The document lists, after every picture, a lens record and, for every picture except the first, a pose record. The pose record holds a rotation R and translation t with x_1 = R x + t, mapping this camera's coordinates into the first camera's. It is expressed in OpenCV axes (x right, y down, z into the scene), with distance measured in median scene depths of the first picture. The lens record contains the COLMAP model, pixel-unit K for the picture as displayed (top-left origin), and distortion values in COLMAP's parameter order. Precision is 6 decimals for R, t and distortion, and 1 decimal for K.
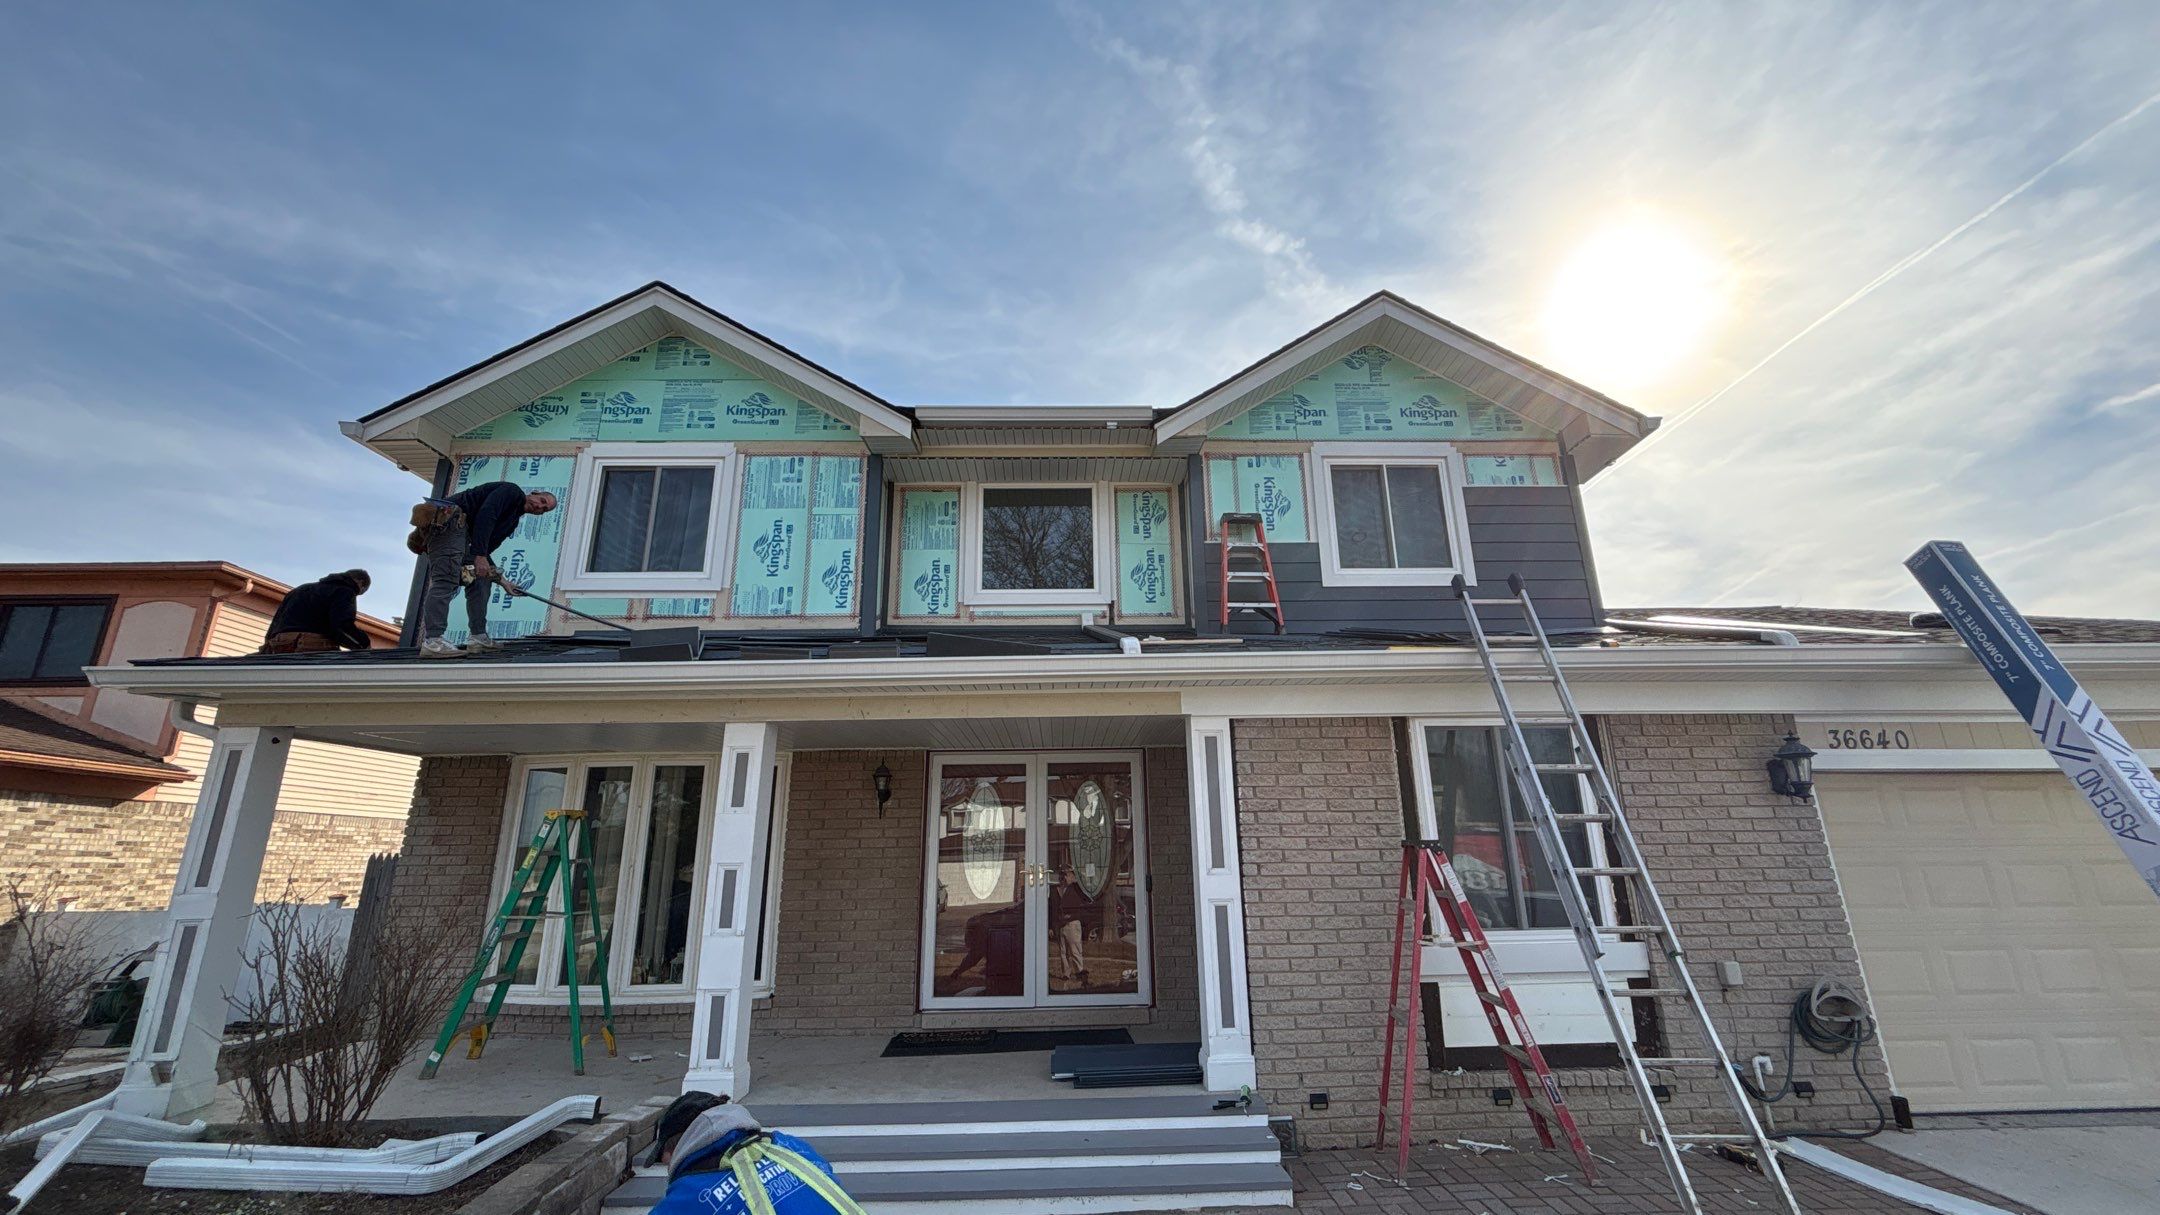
lens RADIAL K [[872.9, 0, 1078.4], [0, 872.9, 609.5], [0, 0, 1]] dist [-0.001748, -0.000364]
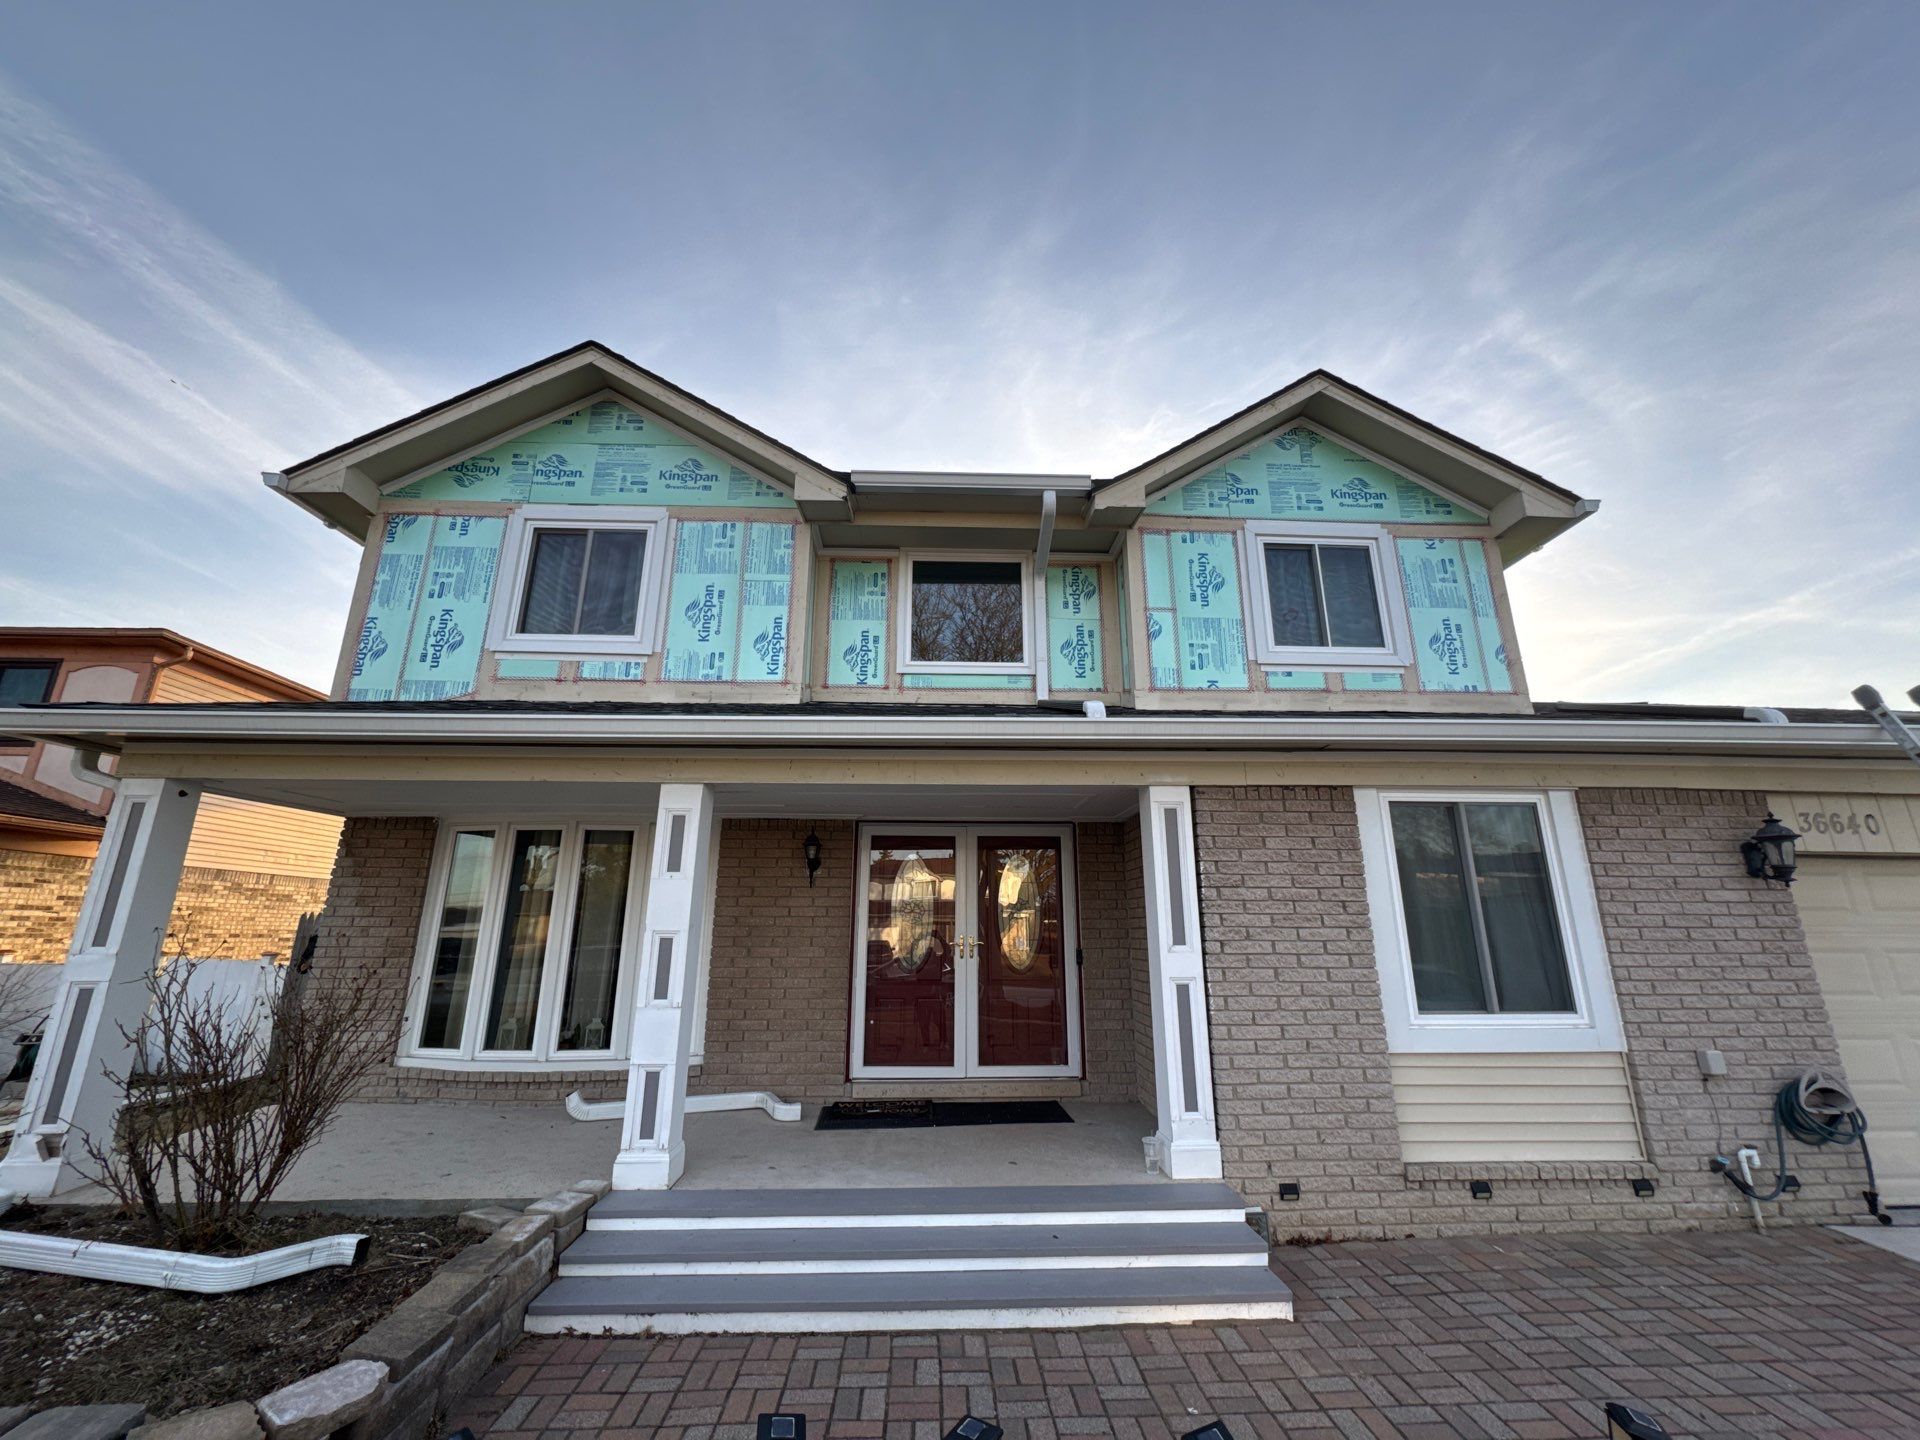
lens RADIAL K [[767.5, 0, 960.0], [0, 767.5, 720.0], [0, 0, 1]] dist [-0.003109, 0.000322]
pose [[0.999745, 0.019468, 0.011416, -0.069493], [-0.019663, 0.999658, 0.017241, 0.030733], [-0.011076, -0.017461, 0.999786, 0.125143]]
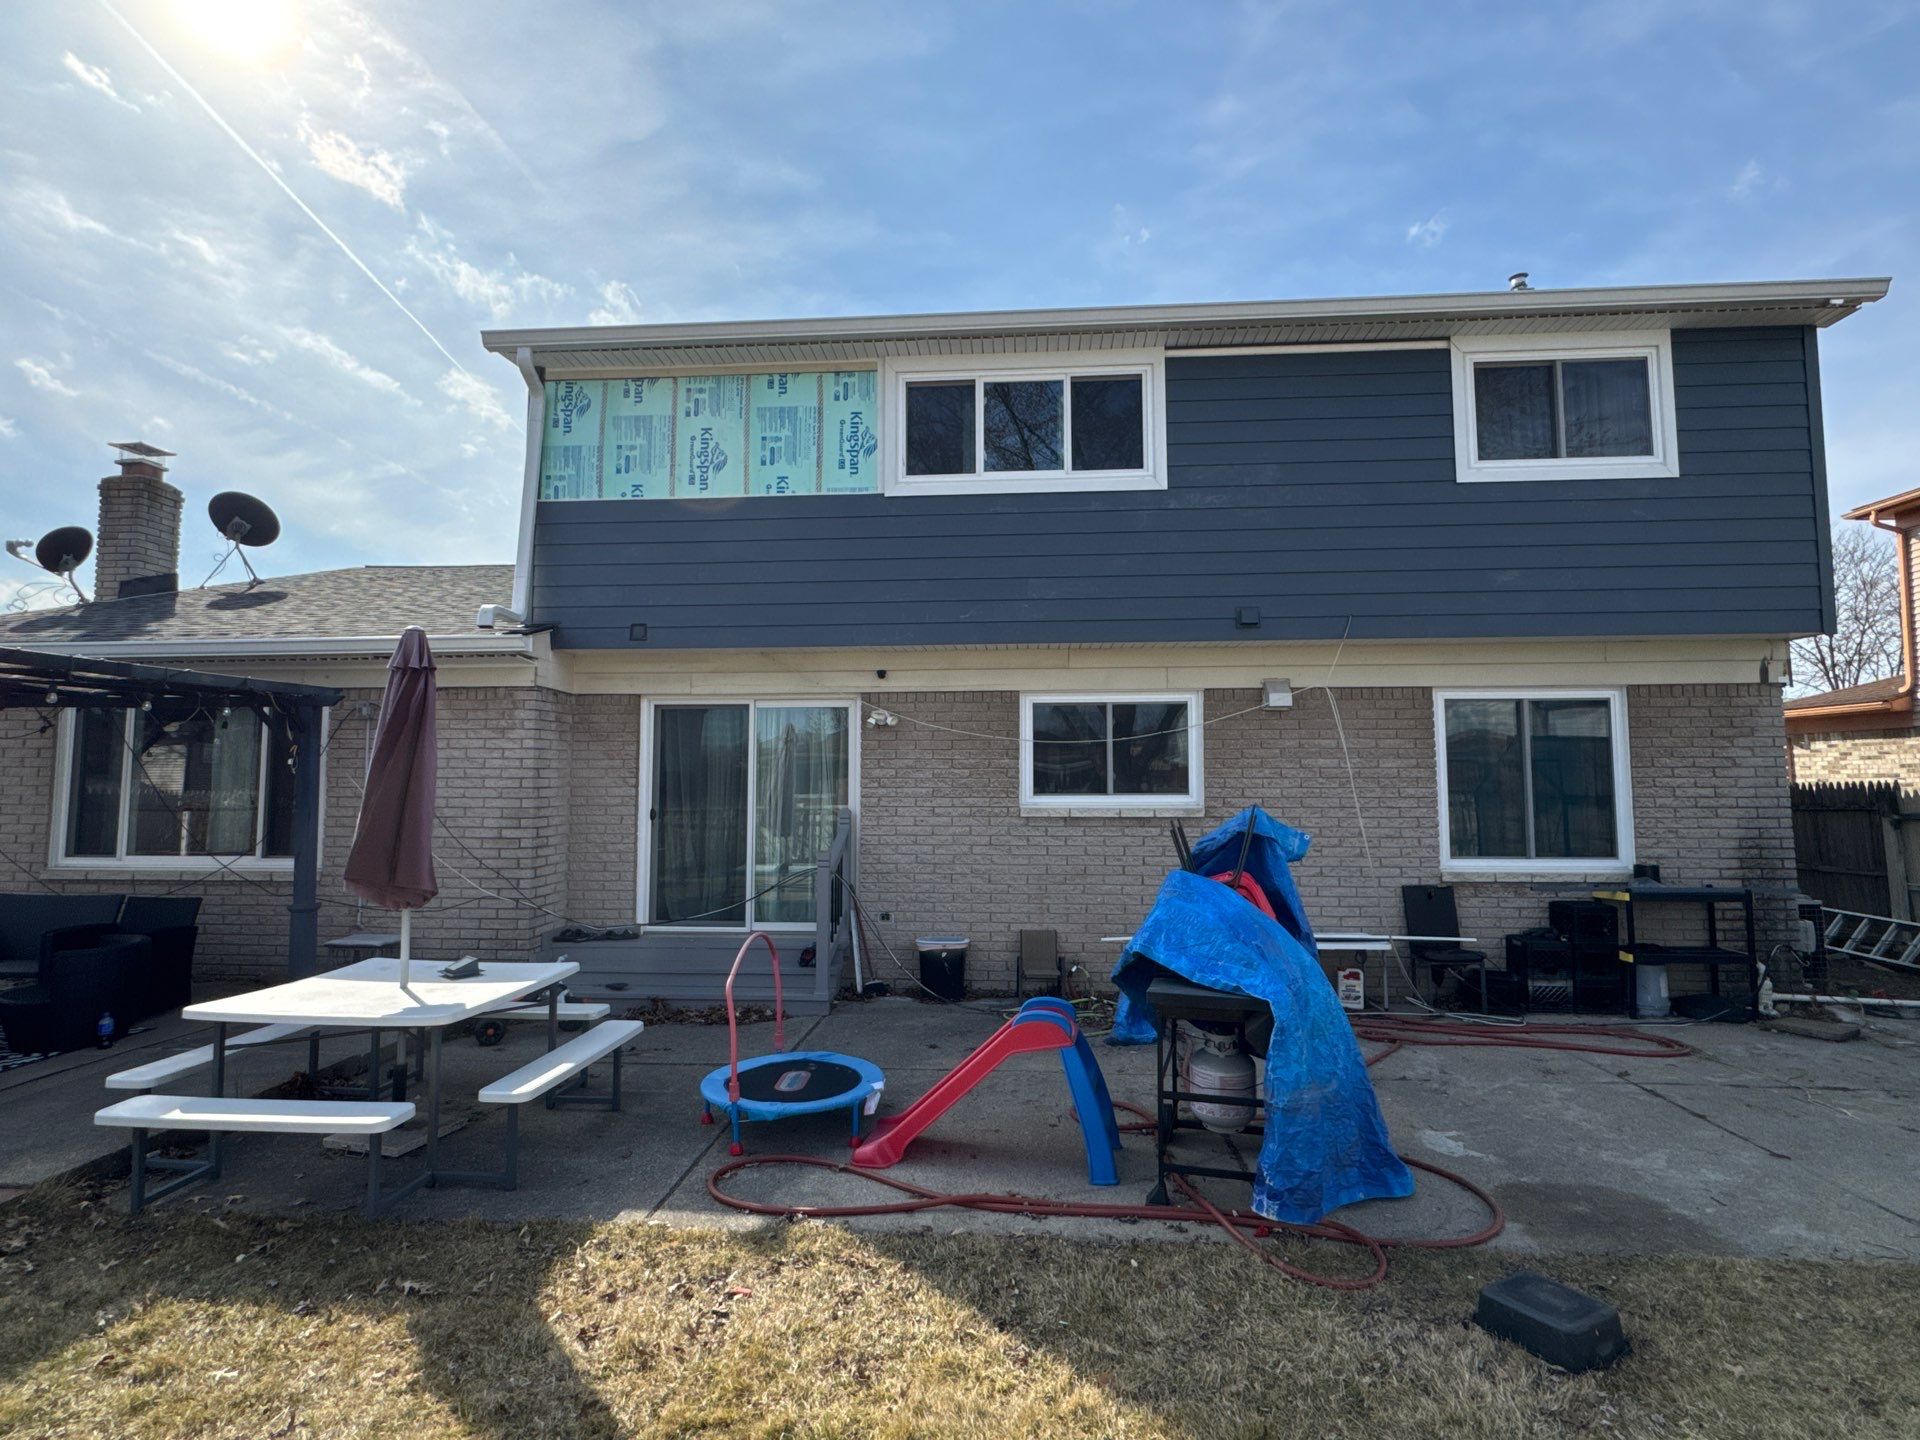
lens RADIAL K [[927.2, 0, 960.0], [0, 927.2, 720.0], [0, 0, 1]] dist [-0.000394, -0.000408]
pose [[-0.994832, 0.020364, 0.099472, -0.008726], [-0.016081, 0.935716, -0.352389, 1.001375], [-0.100253, -0.352167, -0.930552, 3.453838]]
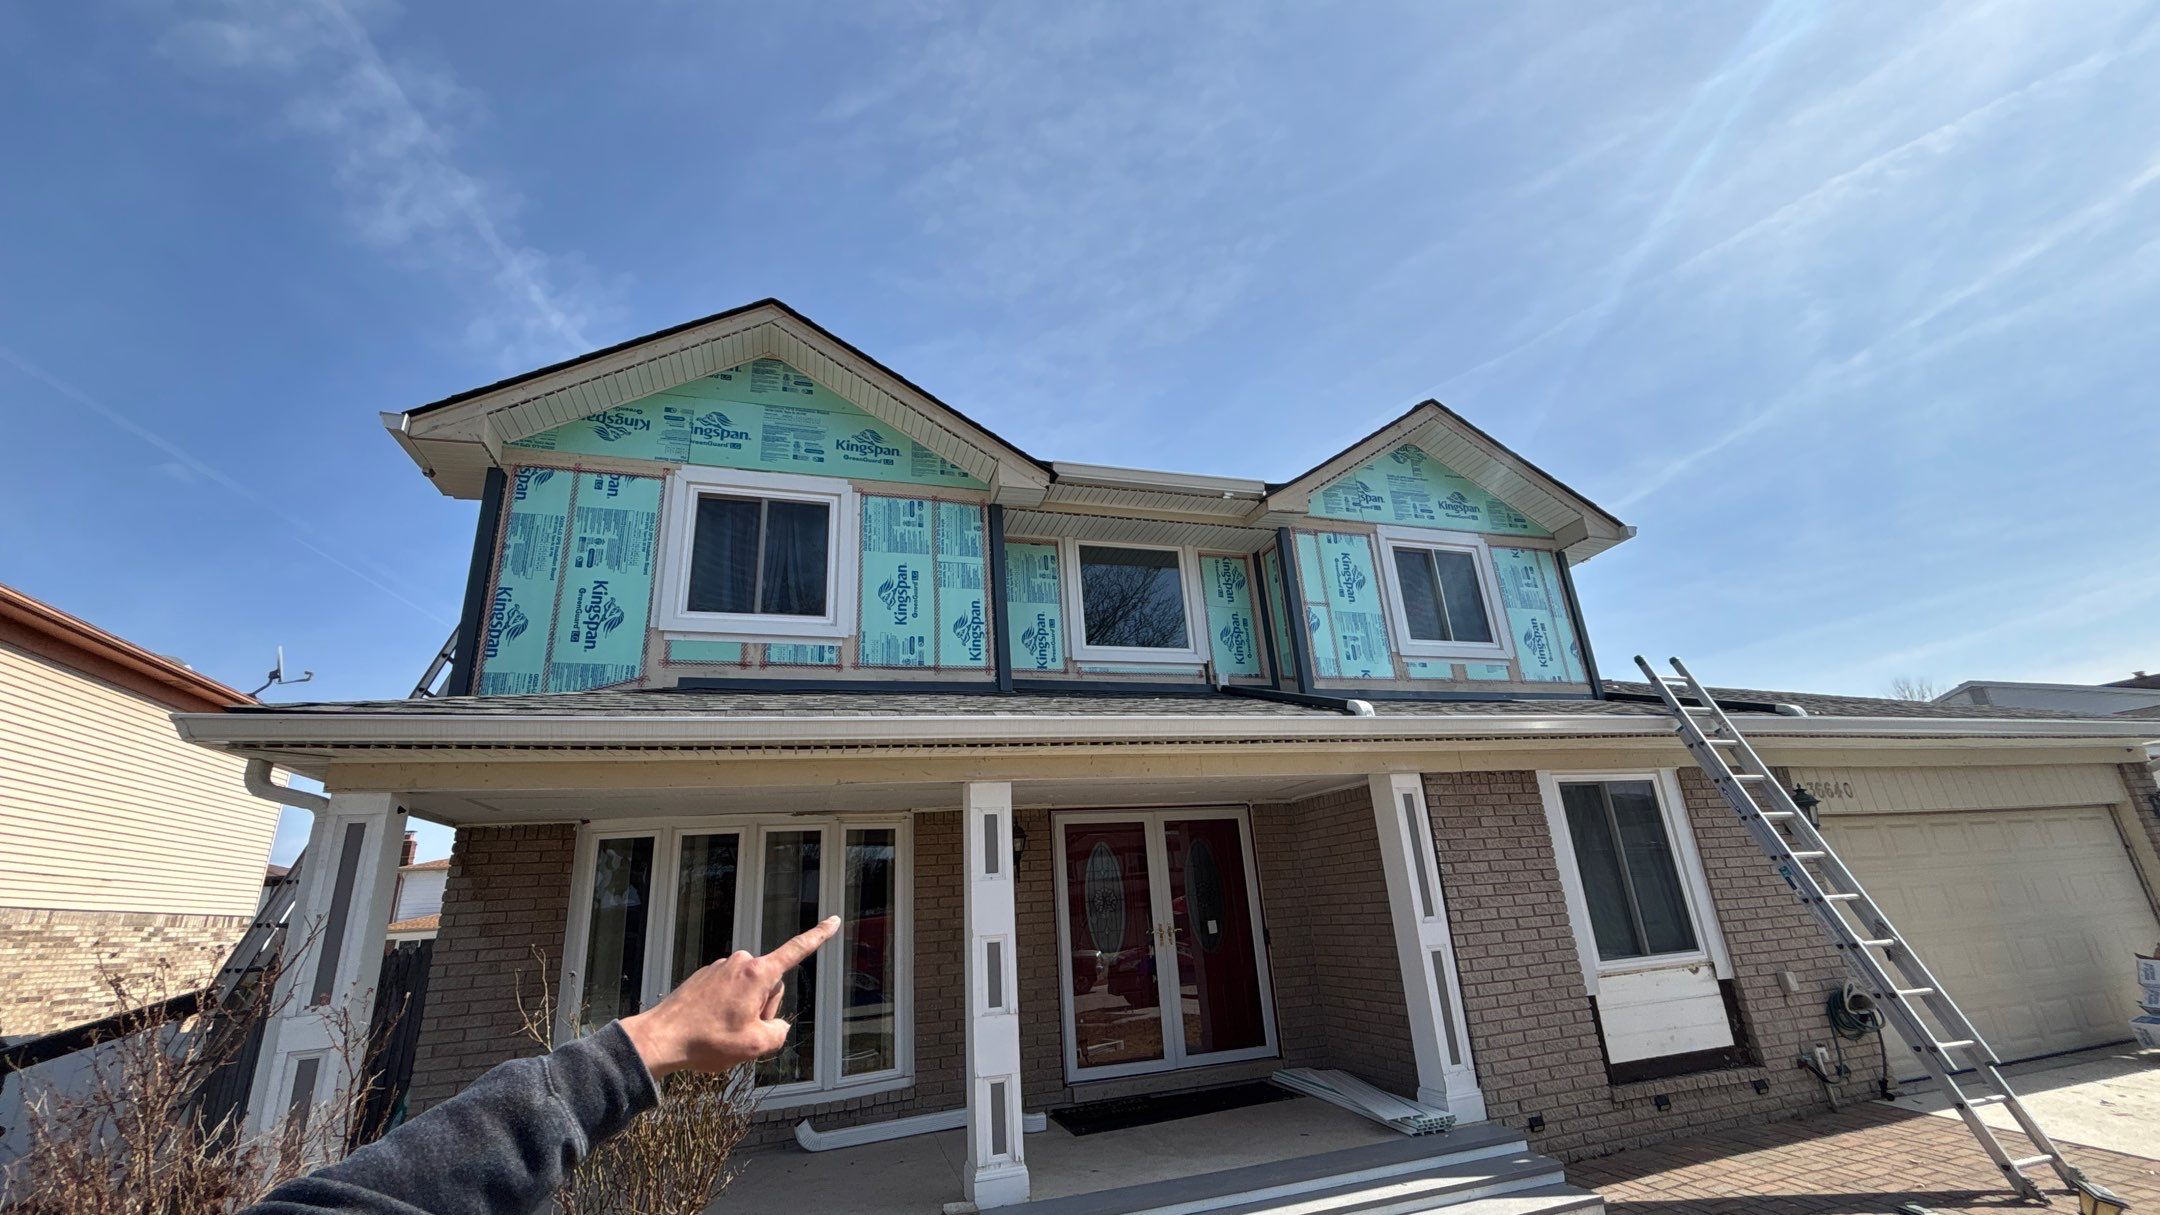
lens RADIAL K [[877.9, 0, 1072.6], [0, 877.9, 602.8], [0, 0, 1]] dist [-0.000446, 0.000253]
pose [[0.959359, 0.050186, 0.277692, -0.437904], [-0.032314, 0.997123, -0.068566, -0.002508], [-0.280334, 0.056806, 0.958220, 0.039192]]
